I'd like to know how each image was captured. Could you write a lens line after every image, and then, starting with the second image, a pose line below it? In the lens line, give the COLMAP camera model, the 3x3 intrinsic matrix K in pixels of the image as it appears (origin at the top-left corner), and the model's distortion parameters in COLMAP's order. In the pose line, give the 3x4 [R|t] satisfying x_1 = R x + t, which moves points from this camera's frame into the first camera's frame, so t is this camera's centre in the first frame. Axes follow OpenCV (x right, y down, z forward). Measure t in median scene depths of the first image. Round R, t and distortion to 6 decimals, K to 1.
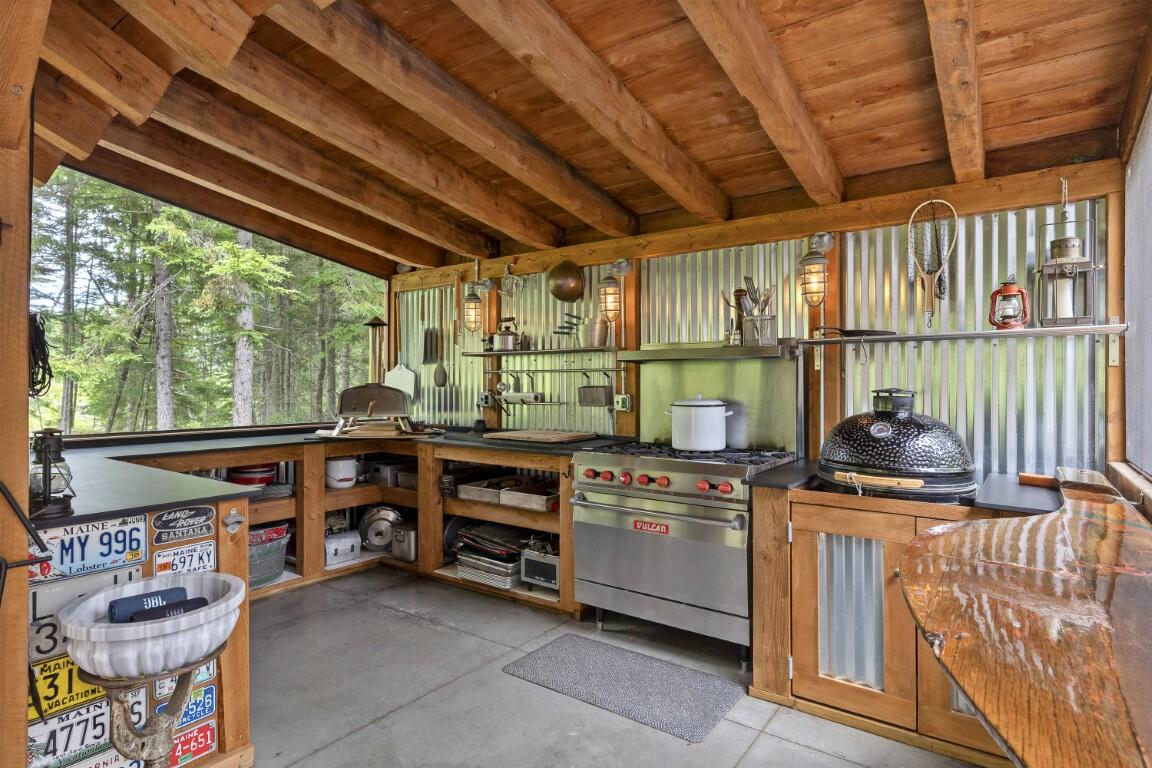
lens RADIAL K [[612.5, 0, 572.8], [0, 612.5, 383.1], [0, 0, 1]] dist [0.000126, 0.000293]
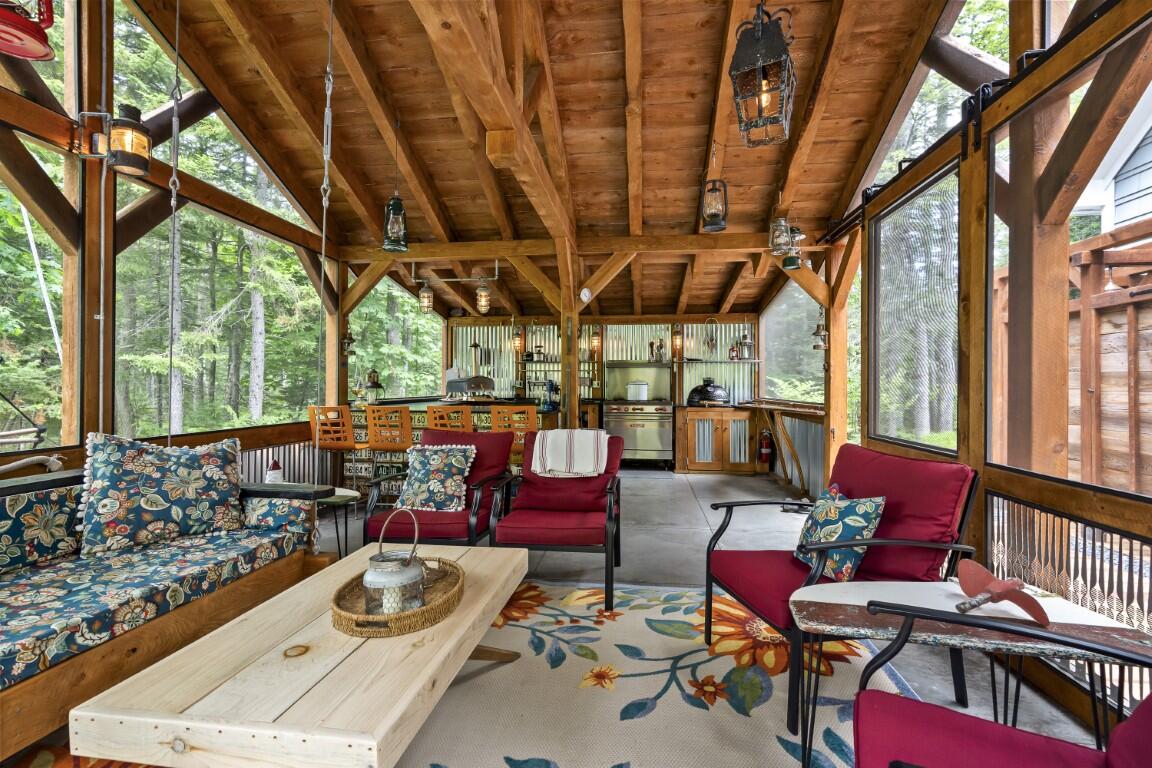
lens RADIAL K [[525.1, 0, 577.2], [0, 525.1, 386.2], [0, 0, 1]] dist [-0.001876, 0.000408]
pose [[0.863995, 0.005883, 0.503465, -1.453388], [-0.002642, 0.999971, -0.007152, 0.077276], [-0.503493, 0.004849, 0.863986, -1.047134]]
